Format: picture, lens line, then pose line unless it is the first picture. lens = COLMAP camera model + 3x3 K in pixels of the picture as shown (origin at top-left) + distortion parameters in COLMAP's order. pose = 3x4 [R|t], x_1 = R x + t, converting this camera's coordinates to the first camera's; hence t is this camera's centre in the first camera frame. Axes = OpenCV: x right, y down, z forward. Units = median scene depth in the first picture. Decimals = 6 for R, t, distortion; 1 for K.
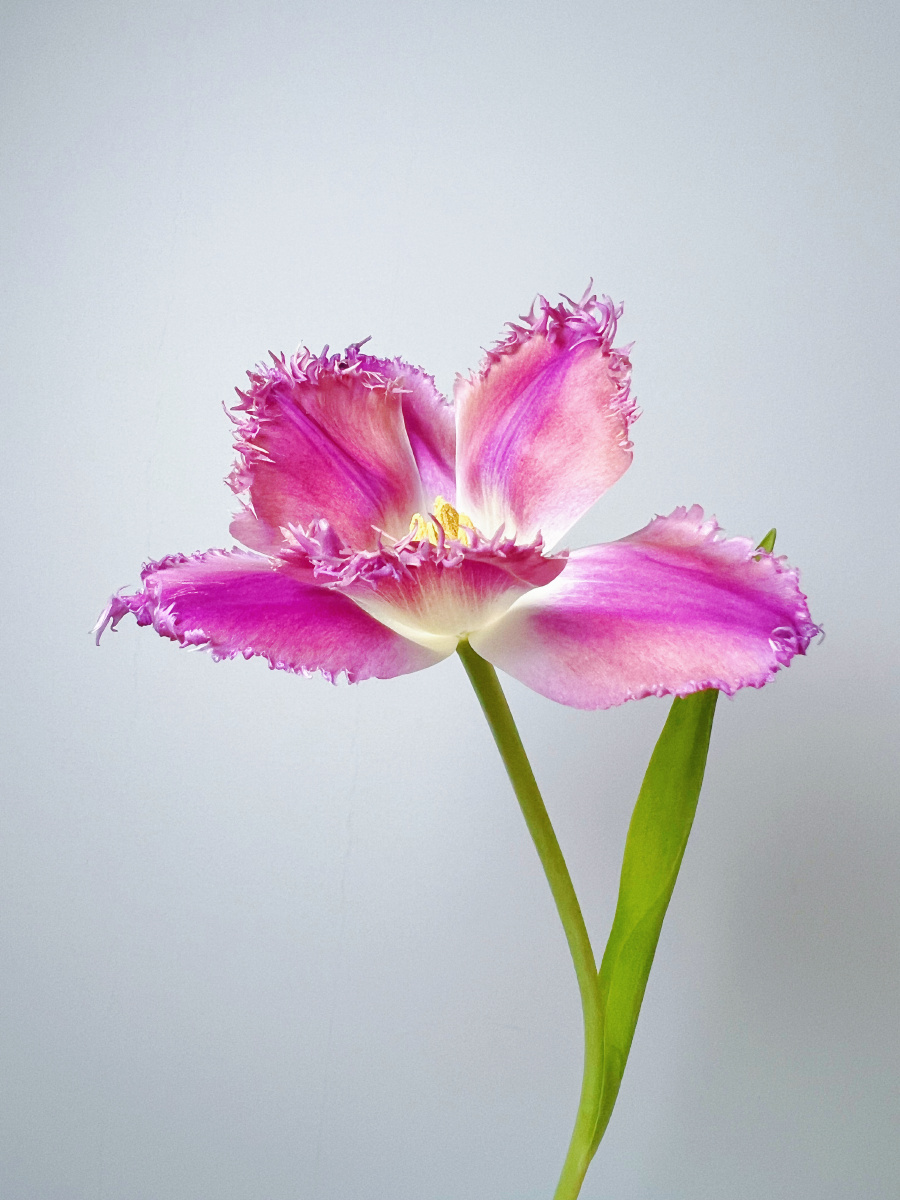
lens RADIAL K [[683.9, 0, 450.0], [0, 683.9, 600.0], [0, 0, 1]] dist [0.001074, 0.000487]
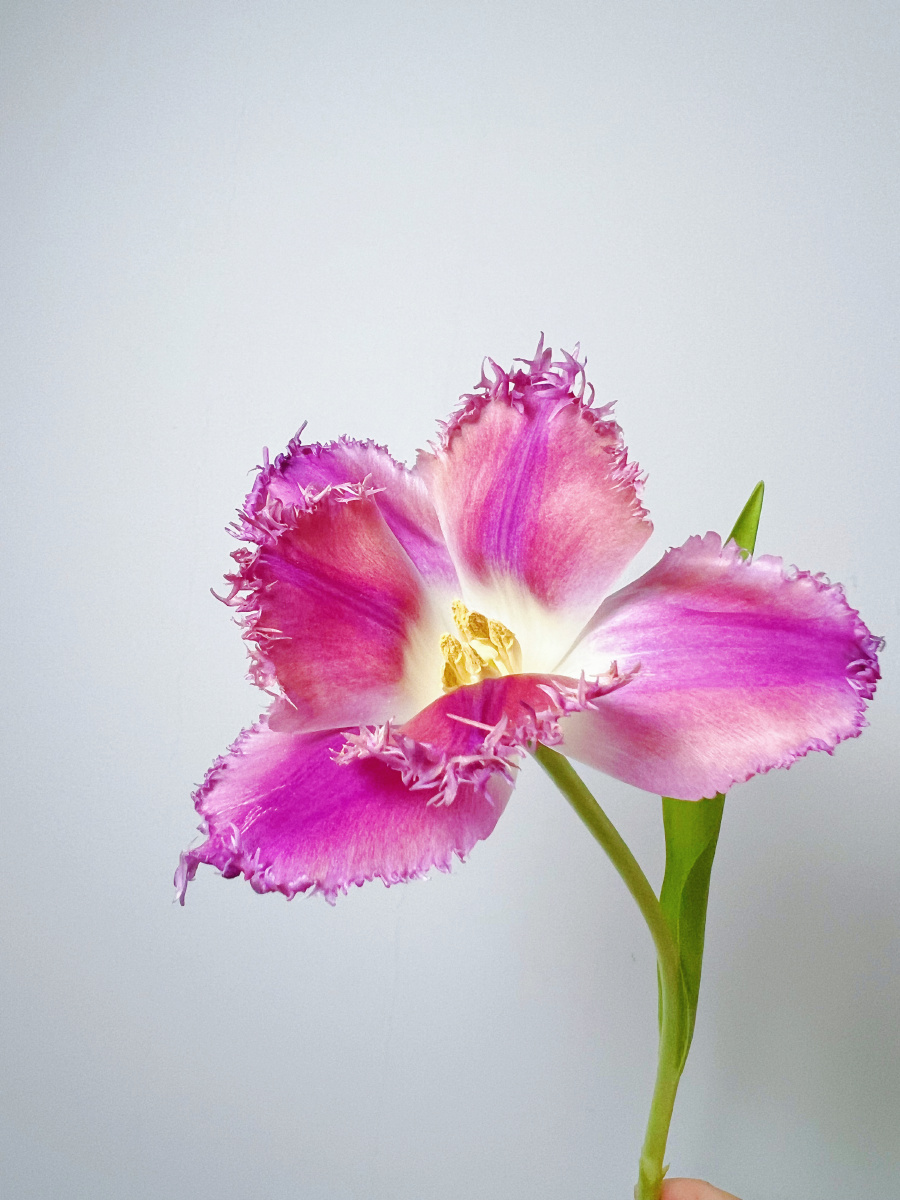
lens RADIAL K [[683.9, 0, 450.0], [0, 683.9, 600.0], [0, 0, 1]] dist [0.001074, 0.000487]
pose [[0.950896, -0.305247, 0.051198, -0.076097], [0.301179, 0.950674, 0.074226, -0.242190], [-0.071330, -0.055161, 0.995926, 0.053333]]
